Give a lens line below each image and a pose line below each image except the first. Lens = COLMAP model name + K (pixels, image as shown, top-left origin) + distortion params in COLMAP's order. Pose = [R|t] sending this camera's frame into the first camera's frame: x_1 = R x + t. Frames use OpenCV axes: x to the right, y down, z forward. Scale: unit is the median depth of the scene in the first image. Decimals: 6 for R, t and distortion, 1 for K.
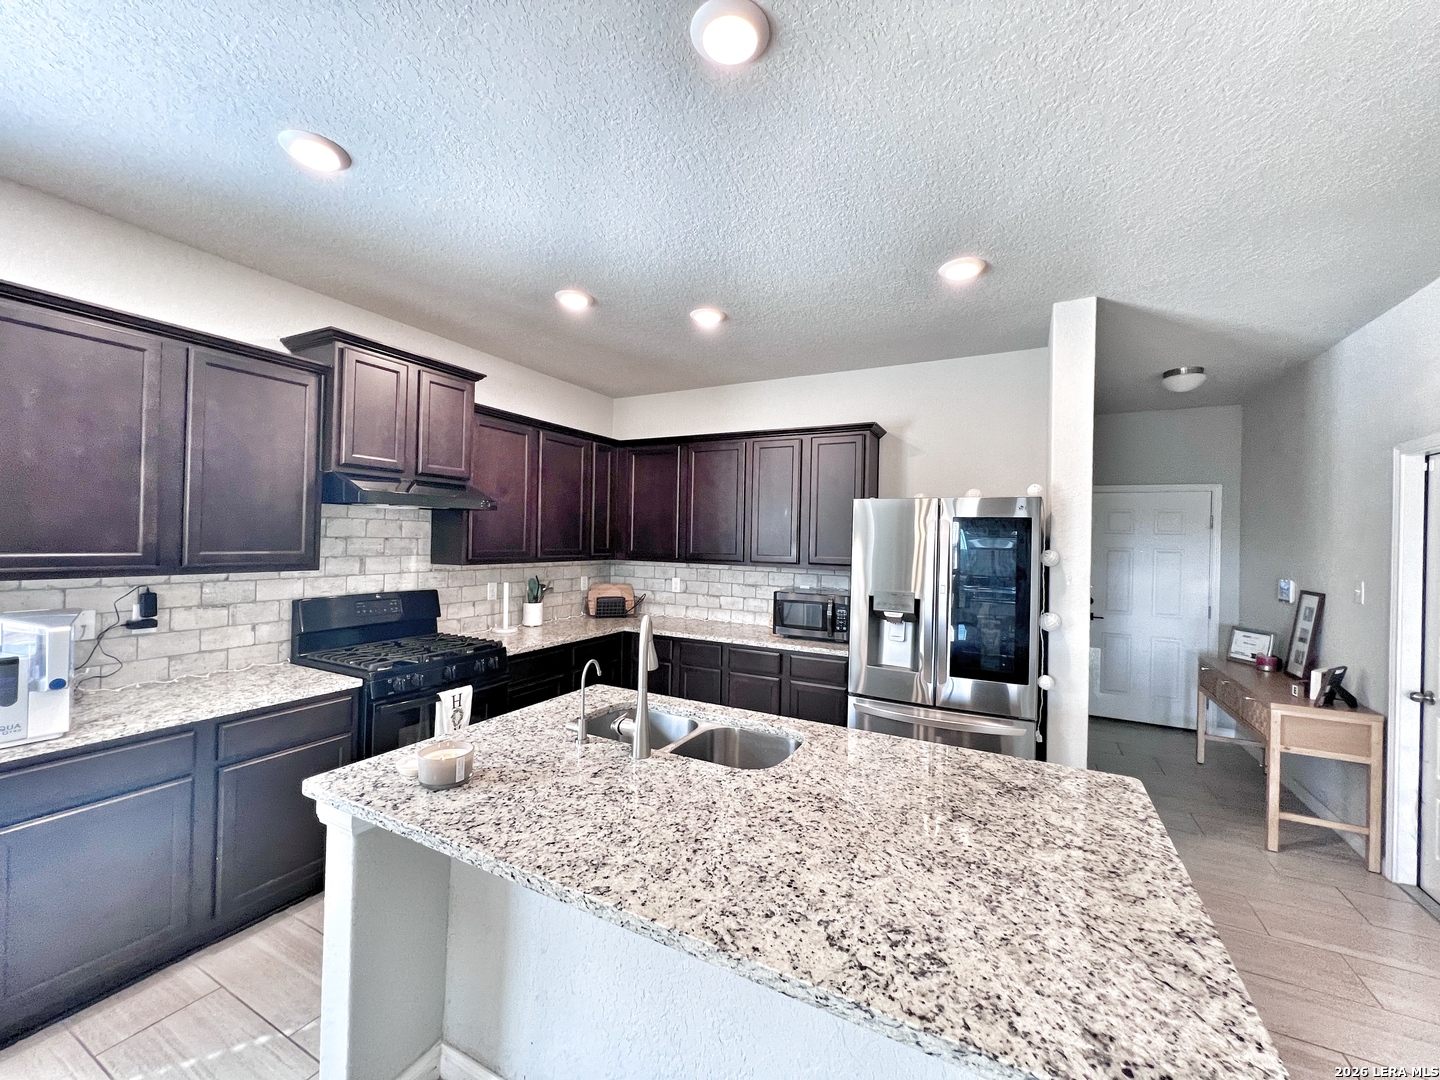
lens RADIAL K [[578.4, 0, 718.8], [0, 578.4, 539.2], [0, 0, 1]] dist [-0.000075, 0.000363]
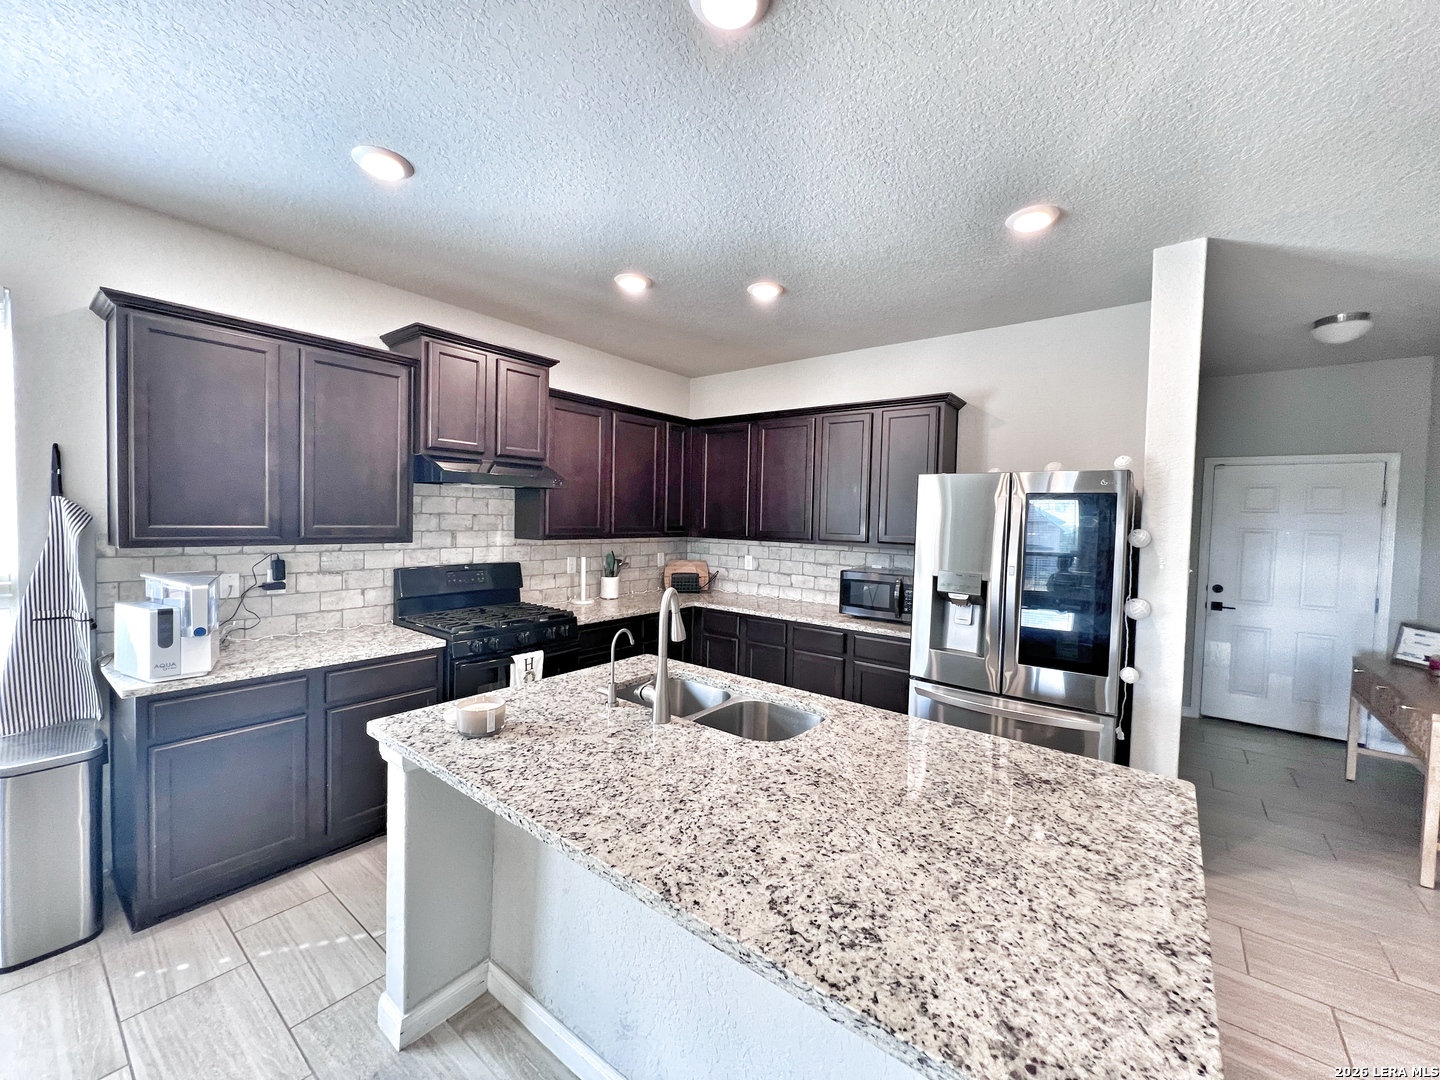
lens RADIAL K [[578.4, 0, 717.3], [0, 578.4, 539.2], [0, 0, 1]] dist [-0.000075, 0.000363]
pose [[0.983907, 0.009800, -0.178412, 0.114769], [-0.003457, 0.999352, 0.035829, 0.005665], [0.178647, -0.034636, 0.983303, 0.000312]]
